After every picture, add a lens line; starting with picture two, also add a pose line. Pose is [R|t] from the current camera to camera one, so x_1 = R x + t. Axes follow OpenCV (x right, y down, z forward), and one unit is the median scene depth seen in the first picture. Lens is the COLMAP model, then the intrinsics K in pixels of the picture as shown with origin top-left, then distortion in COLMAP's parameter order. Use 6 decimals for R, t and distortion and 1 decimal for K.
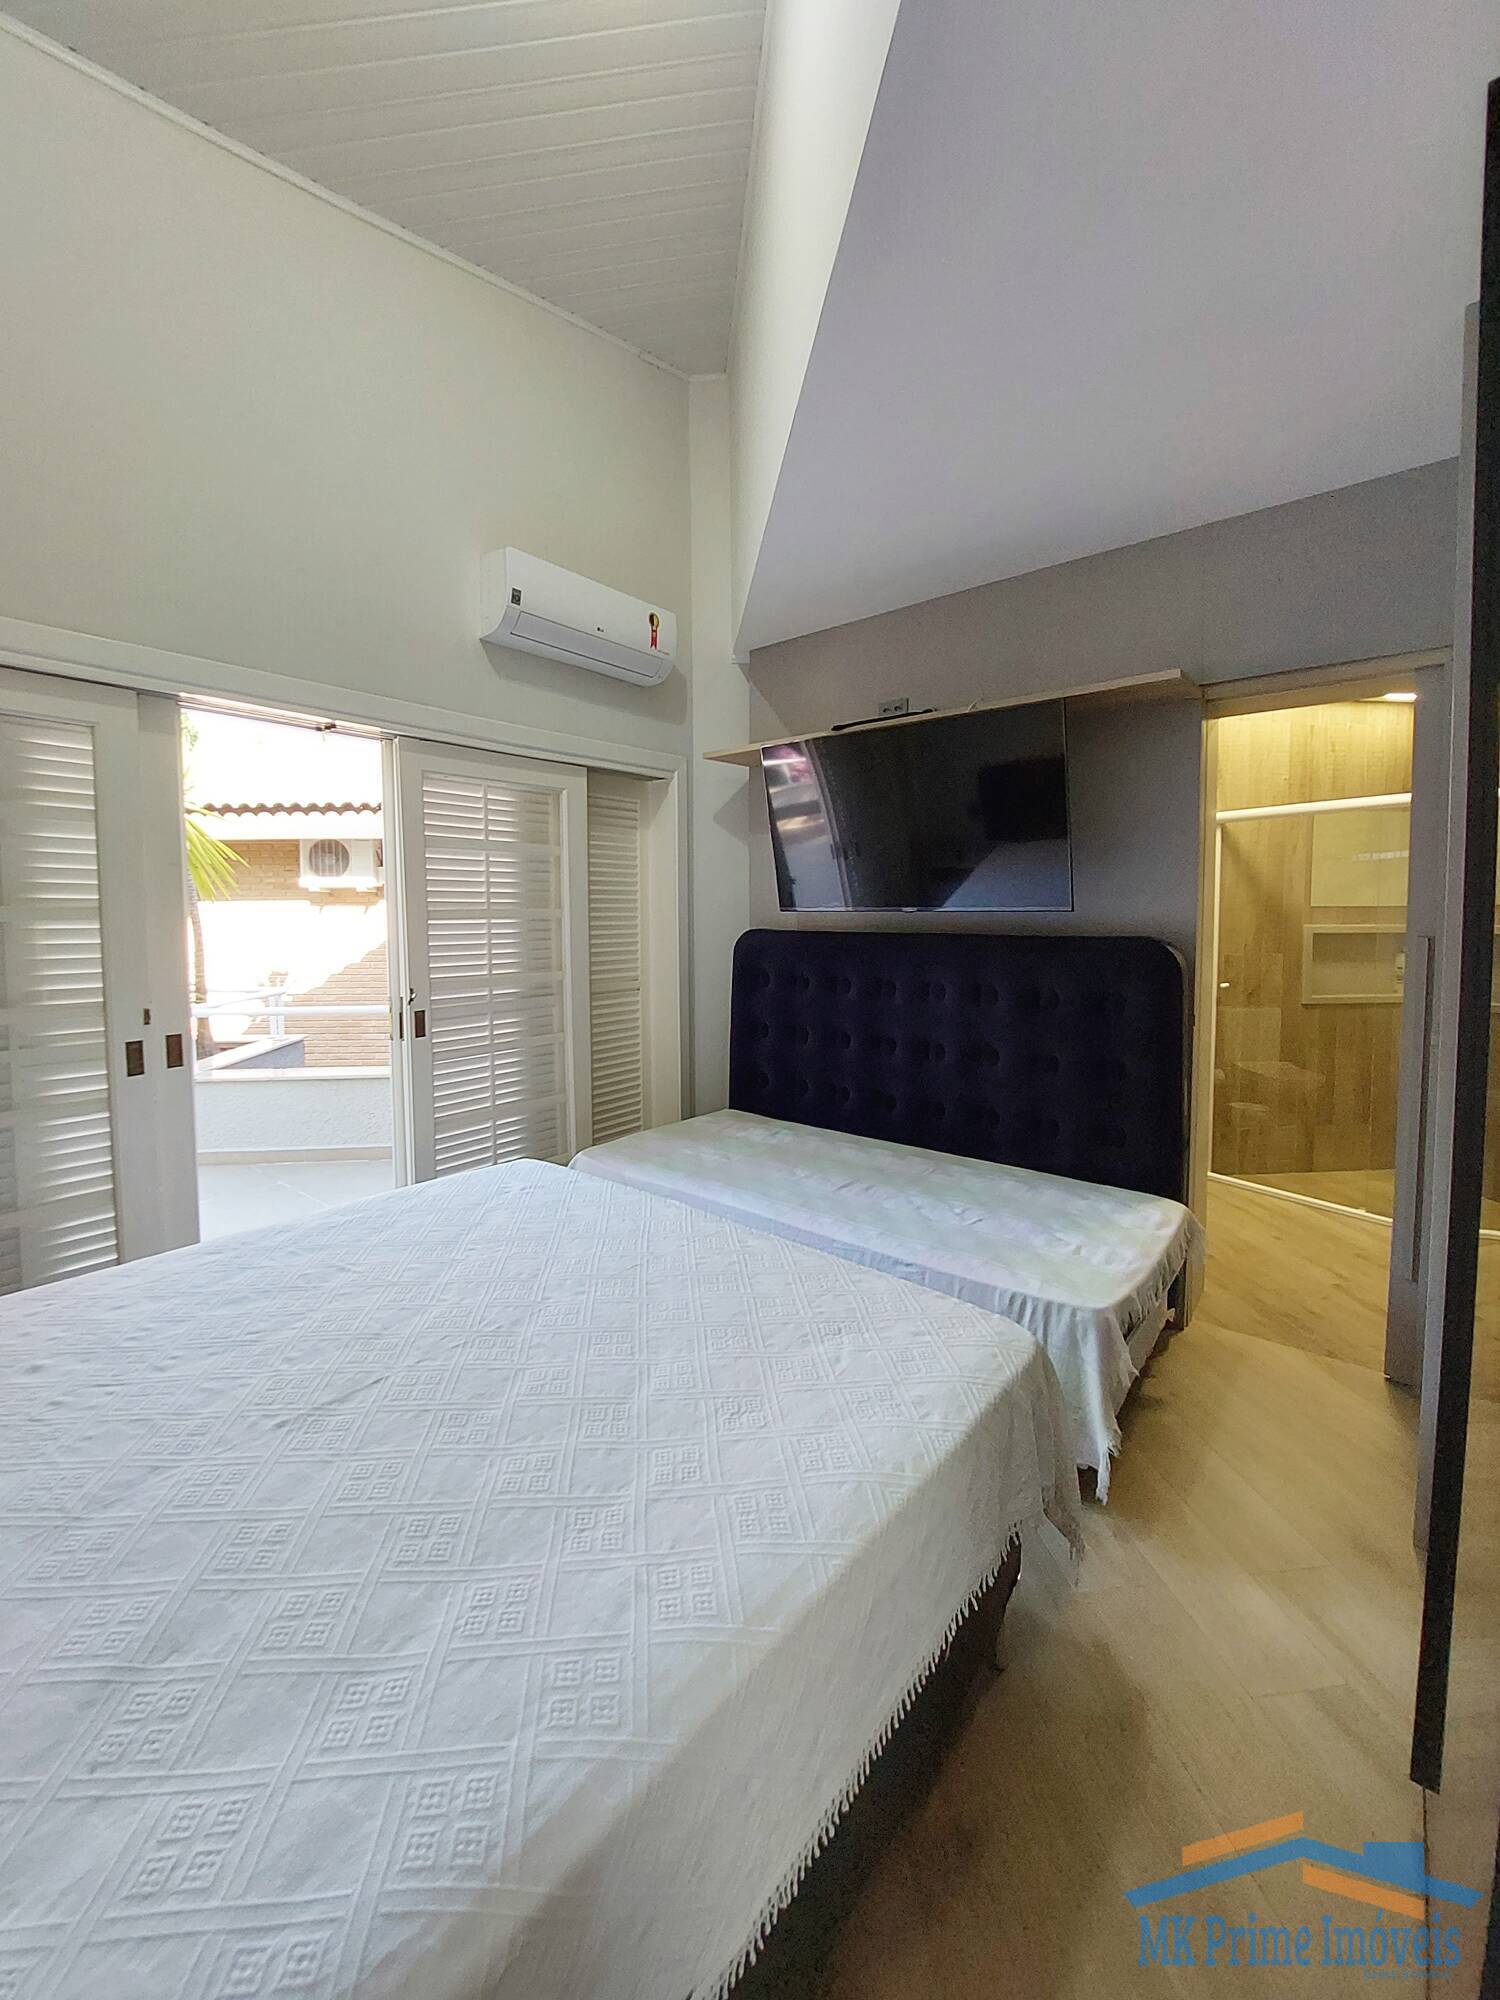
lens RADIAL K [[809.7, 0, 750.1], [0, 809.7, 982.8], [0, 0, 1]] dist [-0.012989, 0.000146]
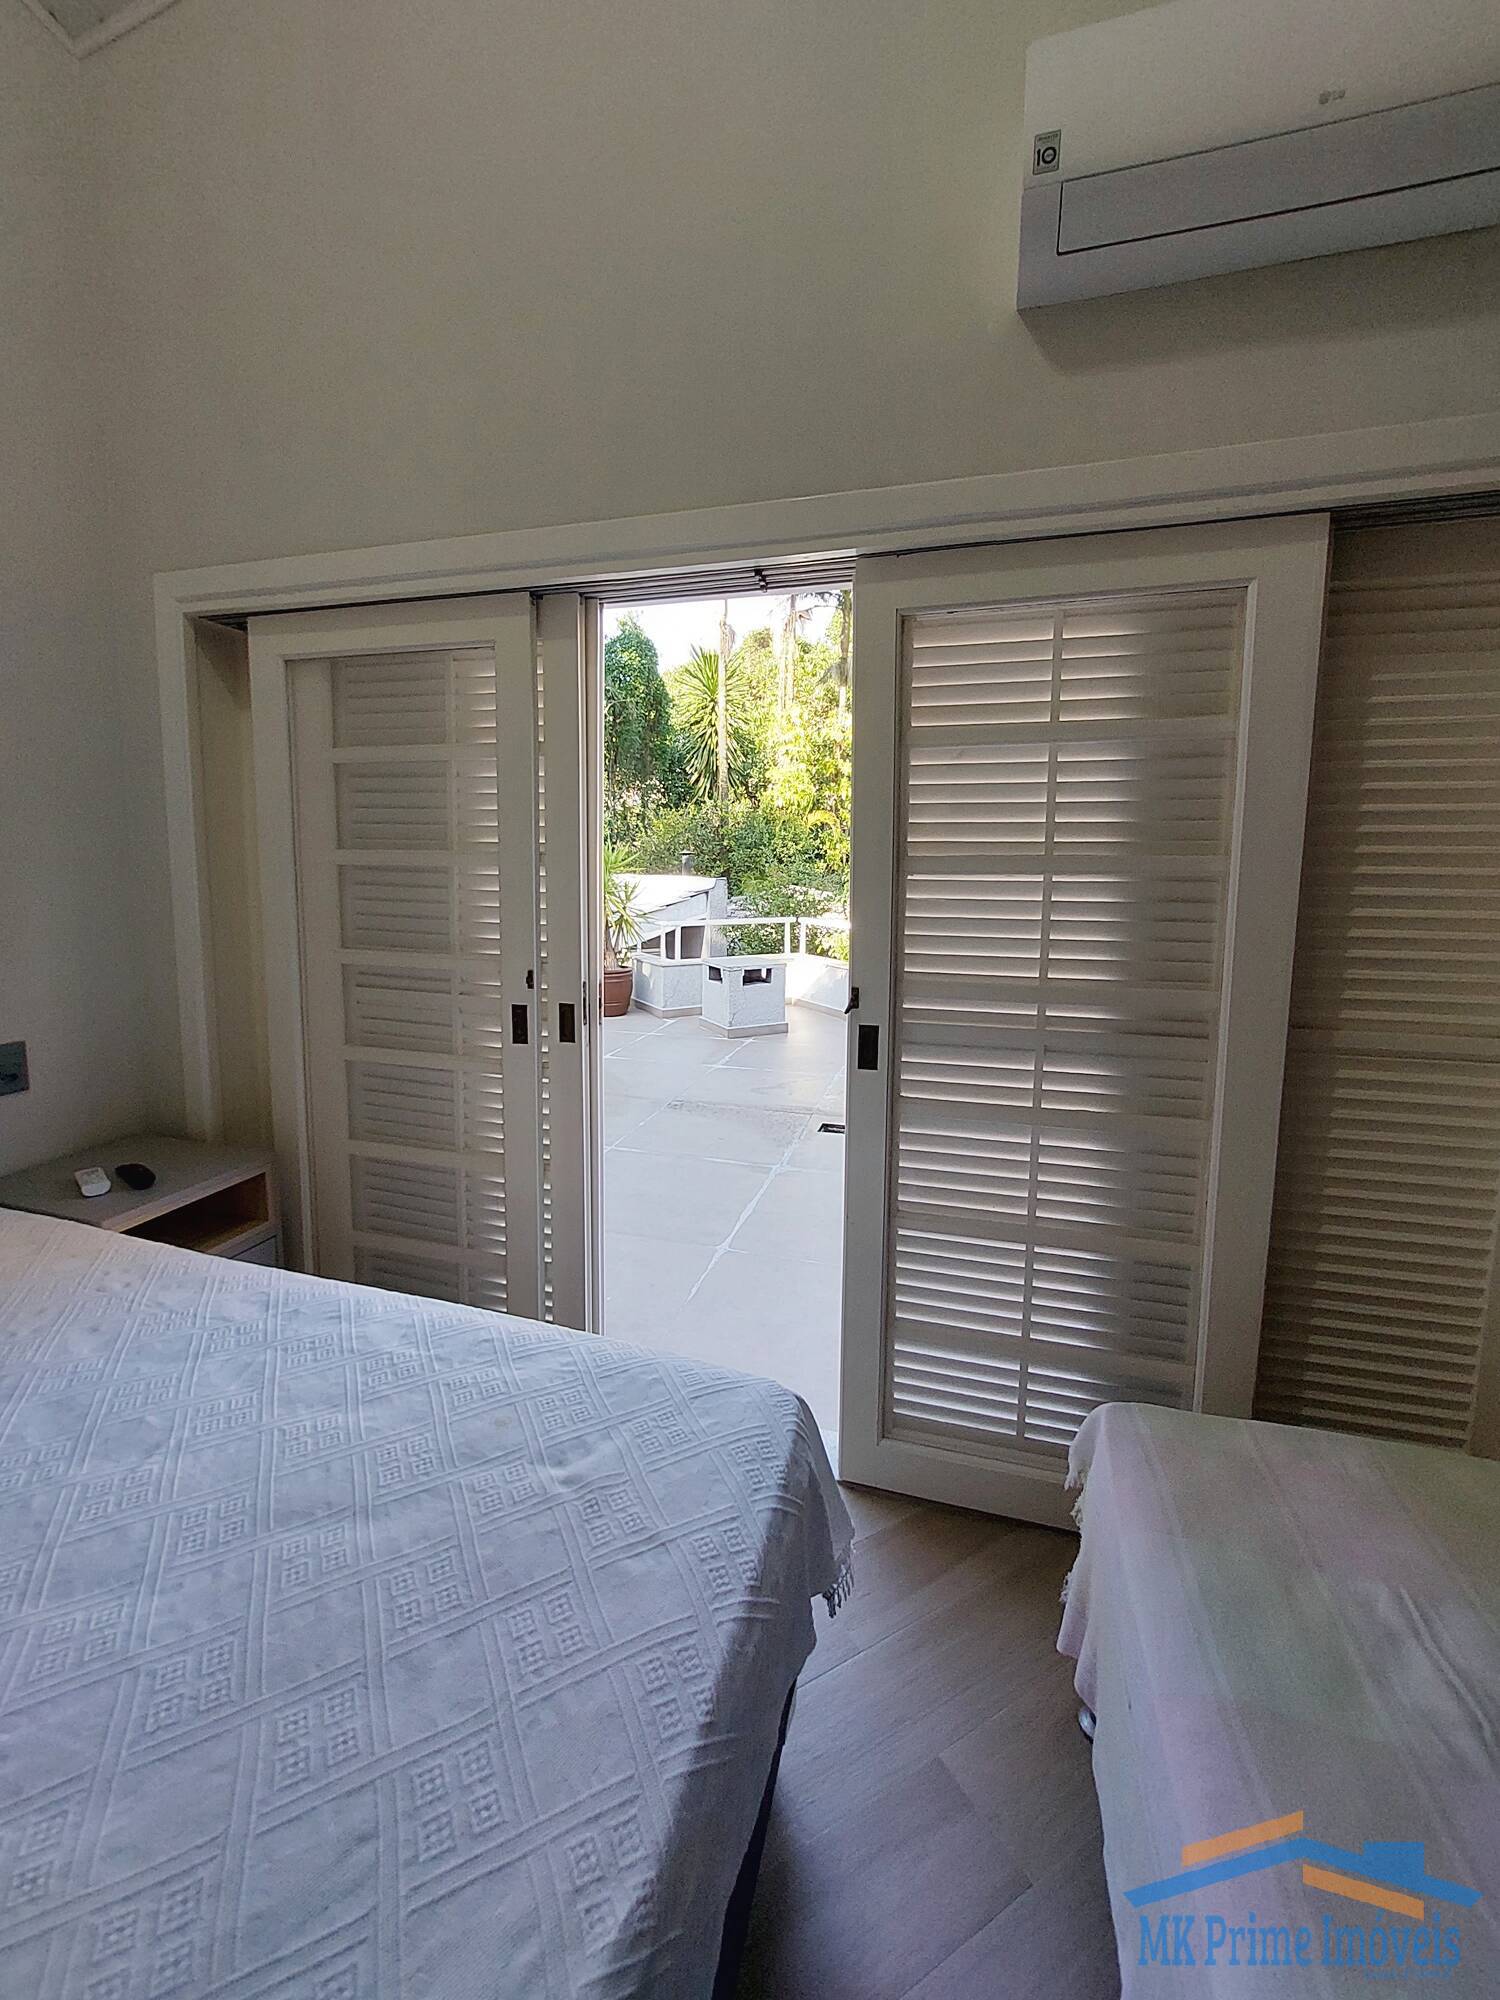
lens RADIAL K [[809.7, 0, 695.7], [0, 809.7, 958.7], [0, 0, 1]] dist [-0.012989, 0.000146]
pose [[0.385229, 0.105366, -0.916786, 0.082307], [-0.091849, 0.992905, 0.075519, -0.045749], [0.918239, 0.055114, 0.392173, 0.623037]]
